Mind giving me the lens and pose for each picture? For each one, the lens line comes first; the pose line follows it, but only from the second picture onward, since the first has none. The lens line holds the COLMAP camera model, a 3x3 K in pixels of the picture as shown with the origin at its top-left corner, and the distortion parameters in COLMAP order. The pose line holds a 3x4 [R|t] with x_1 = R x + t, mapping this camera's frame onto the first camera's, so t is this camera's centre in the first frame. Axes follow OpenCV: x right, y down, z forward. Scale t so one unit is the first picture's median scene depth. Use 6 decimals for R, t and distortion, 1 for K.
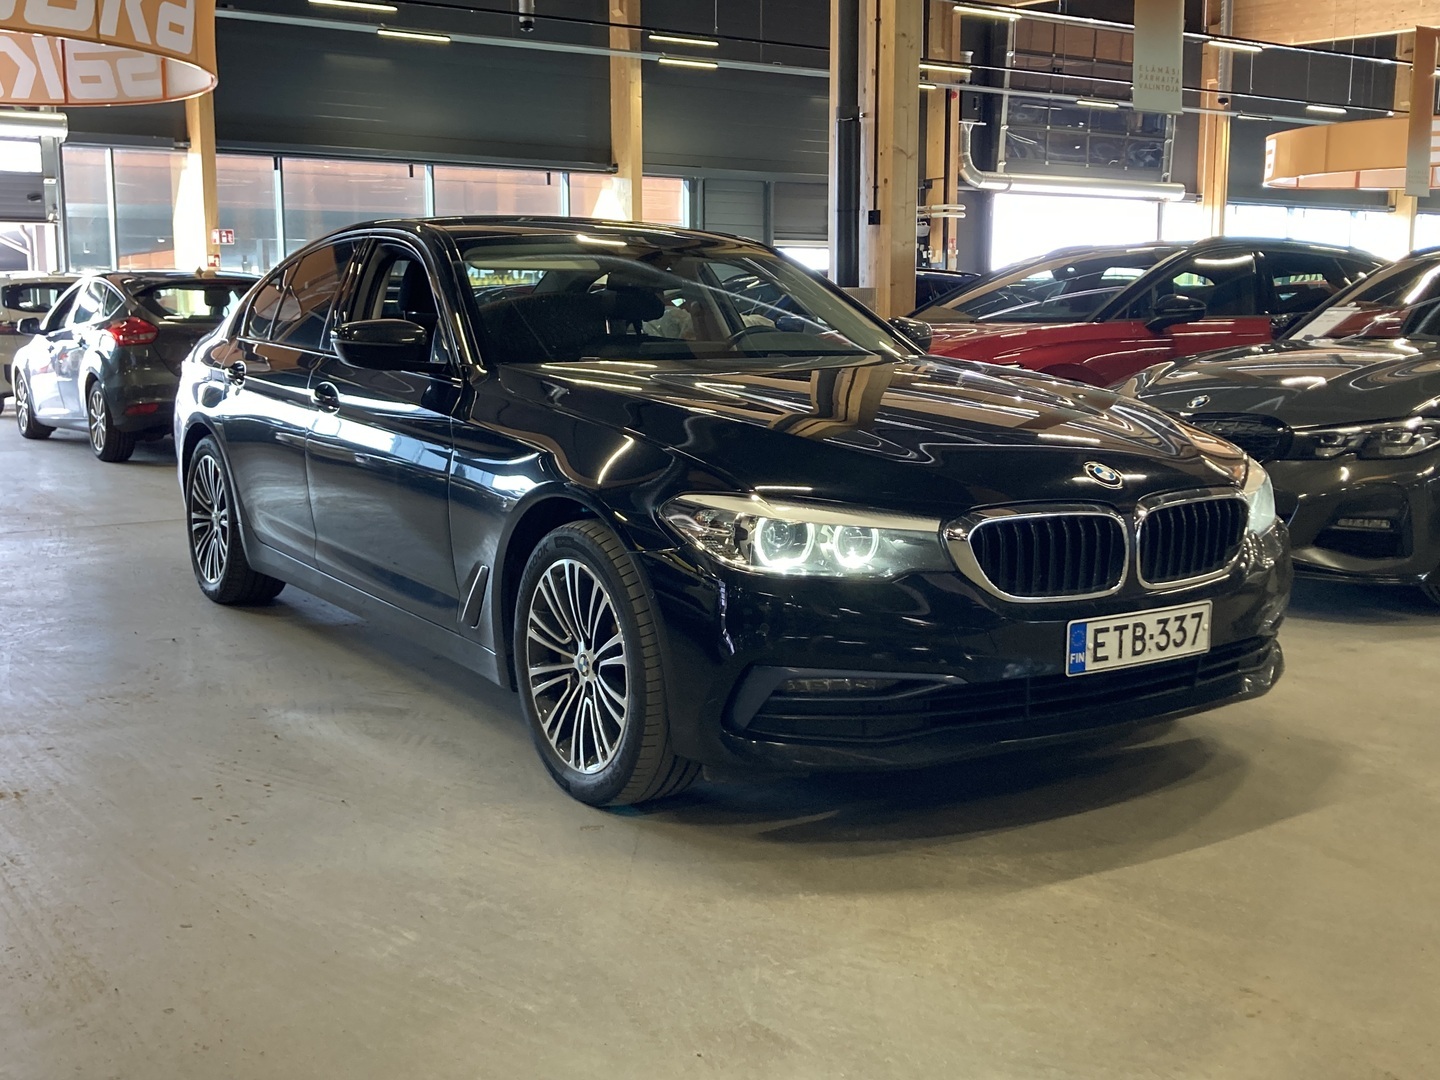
lens RADIAL K [[1553.2, 0, 720.0], [0, 1553.2, 540.0], [0, 0, 1]] dist [0.000900, 0.006062]
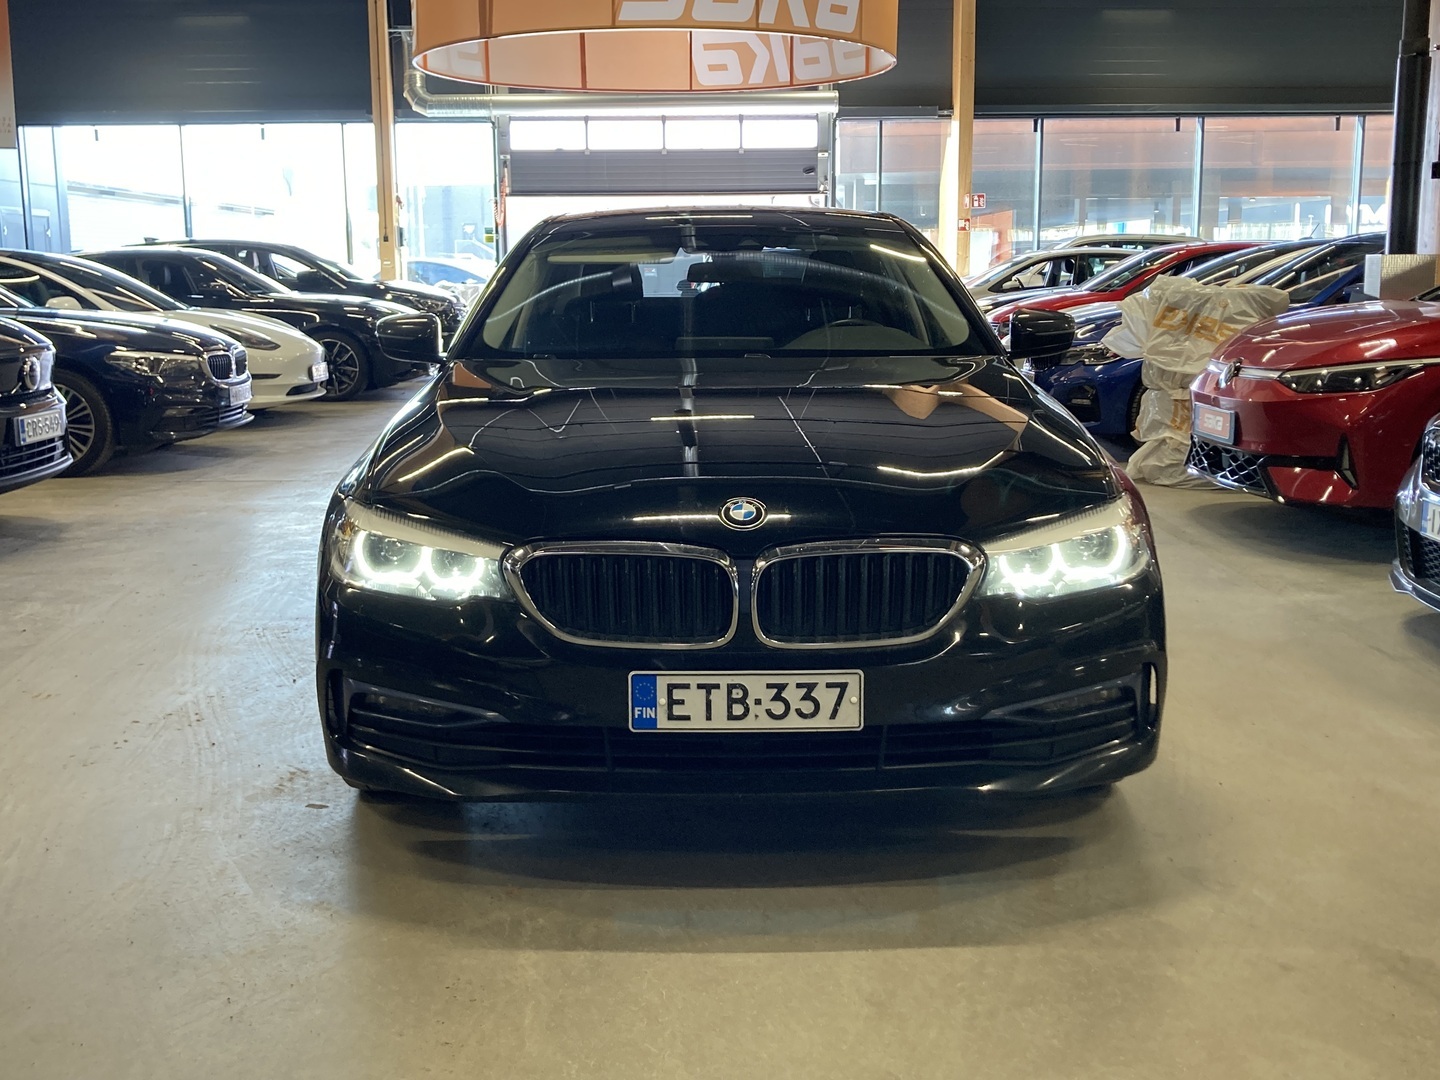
lens RADIAL K [[1551.6, 0, 720.0], [0, 1551.6, 540.0], [0, 0, 1]] dist [0.069630, -0.223806]
pose [[0.836030, 0.088431, -0.541510, 0.714488], [-0.072606, 0.996078, 0.050569, -0.069542], [0.543858, -0.002961, 0.839172, 0.256830]]
